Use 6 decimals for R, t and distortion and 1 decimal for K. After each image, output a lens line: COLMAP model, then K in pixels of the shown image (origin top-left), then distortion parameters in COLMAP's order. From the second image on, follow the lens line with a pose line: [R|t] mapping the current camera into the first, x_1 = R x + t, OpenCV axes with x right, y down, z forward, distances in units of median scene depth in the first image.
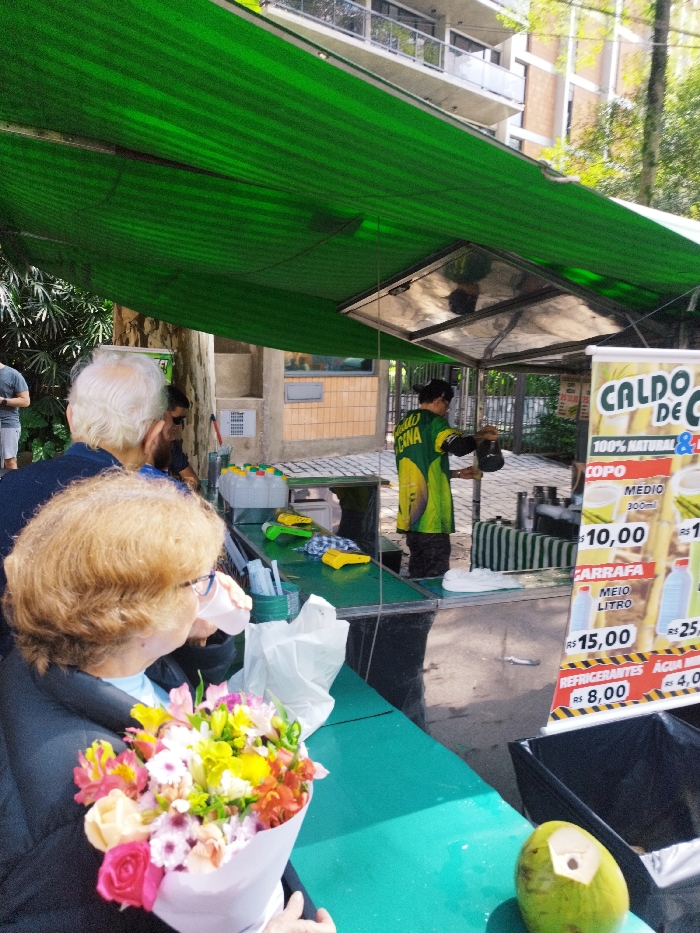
lens RADIAL K [[673.7, 0, 320.1], [0, 673.7, 462.2], [0, 0, 1]] dist [0.015938, -0.001675]
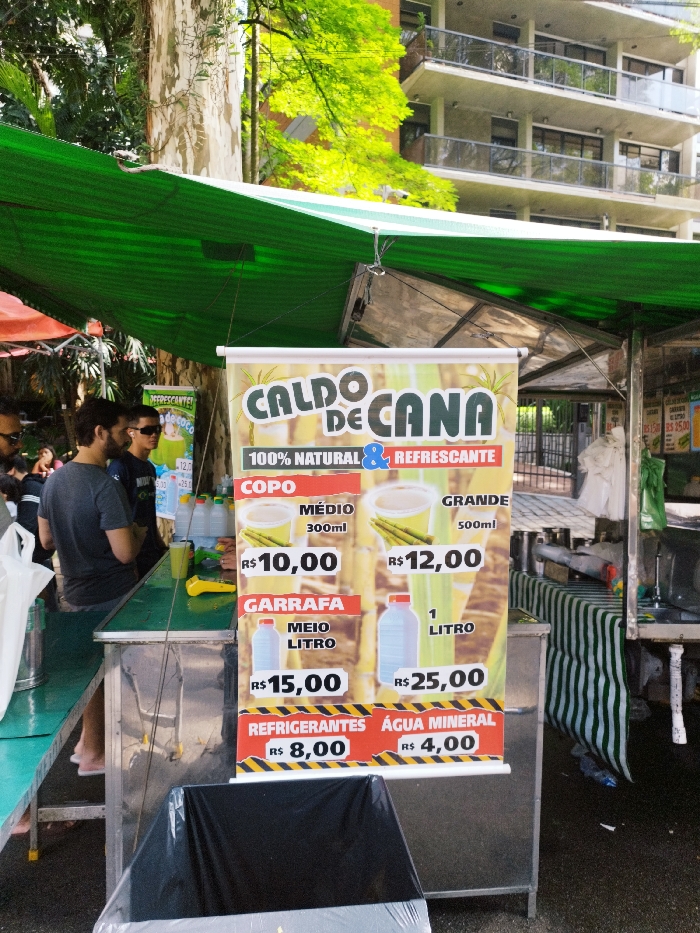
lens RADIAL K [[670.2, 0, 318.6], [0, 670.2, 456.6], [0, 0, 1]] dist [0.022915, -0.023668]
pose [[0.962206, -0.004159, -0.272292, 0.650464], [-0.015641, 0.997389, -0.070505, 0.031046], [0.271874, 0.072099, 0.959628, 0.151177]]
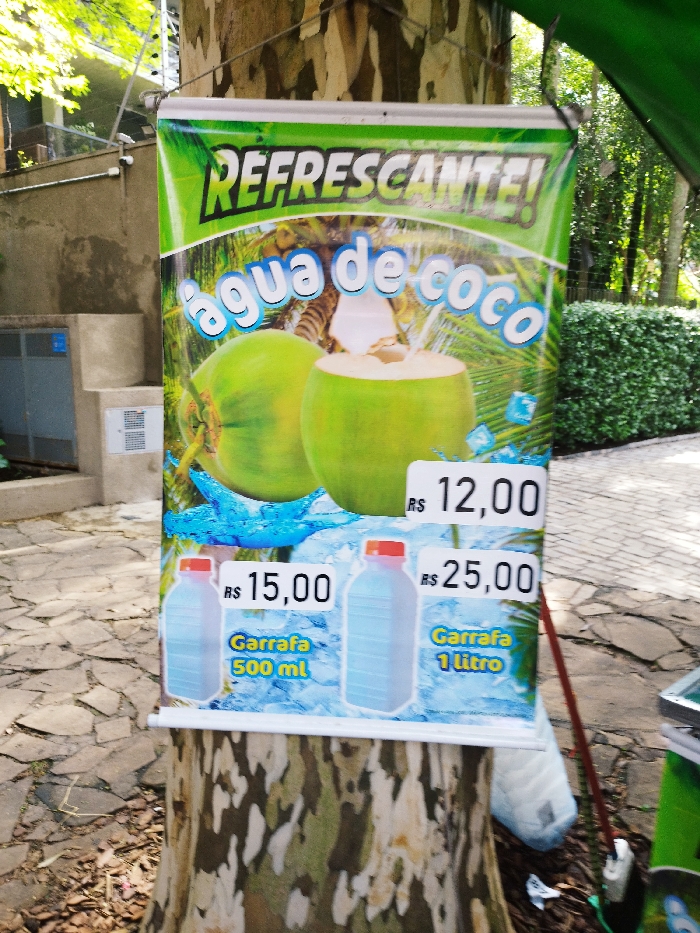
lens RADIAL K [[659.4, 0, 353.5], [0, 659.4, 466.7], [0, 0, 1]] dist [0.013647, -0.003068]
pose [[0.917900, -0.086823, 0.387197, -0.988353], [0.079404, 0.996223, 0.035149, -0.173653], [-0.388786, -0.001518, 0.921327, 2.190356]]
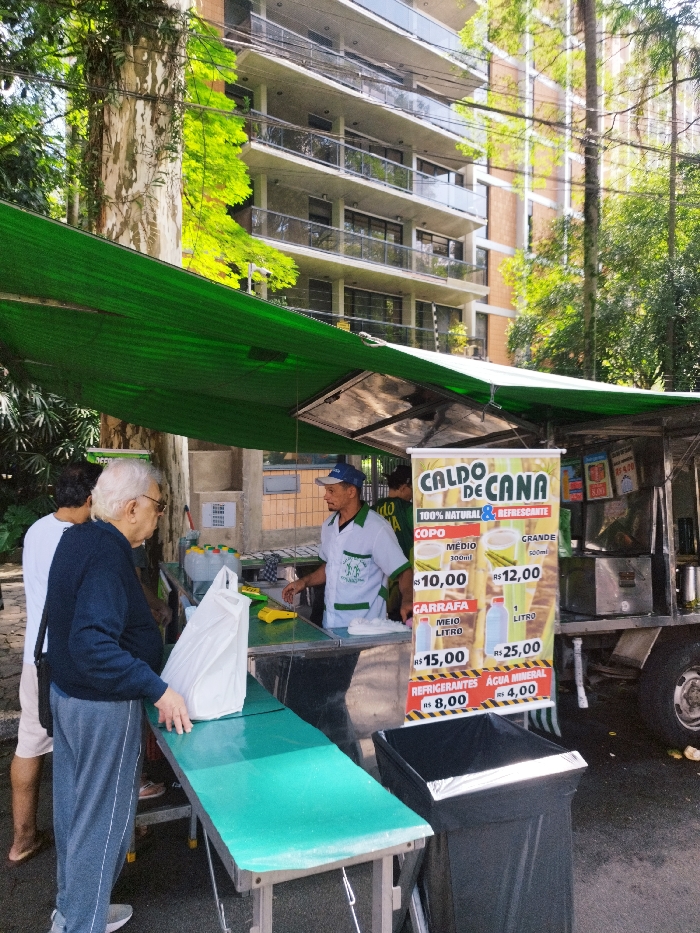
lens RADIAL K [[670.2, 0, 318.6], [0, 670.2, 456.6], [0, 0, 1]] dist [0.022915, -0.023668]
pose [[0.999680, -0.023238, 0.010018, 0.157352], [0.024442, 0.989203, -0.144496, 0.046758], [-0.006552, 0.144695, 0.989455, -0.385760]]
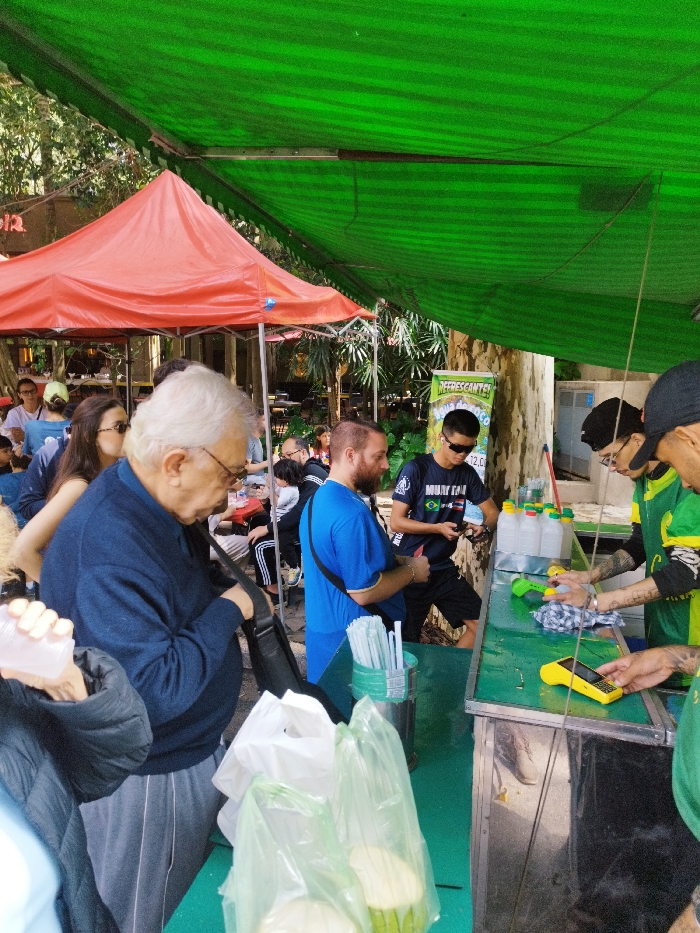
lens RADIAL K [[655.8, 0, 324.5], [0, 655.8, 465.5], [0, 0, 1]] dist [-0.001319, -0.002979]
pose [[0.815455, 0.059797, -0.575724, 0.303728], [-0.082493, 0.996502, -0.013342, -0.020425], [0.572912, 0.058373, 0.817535, 0.346536]]
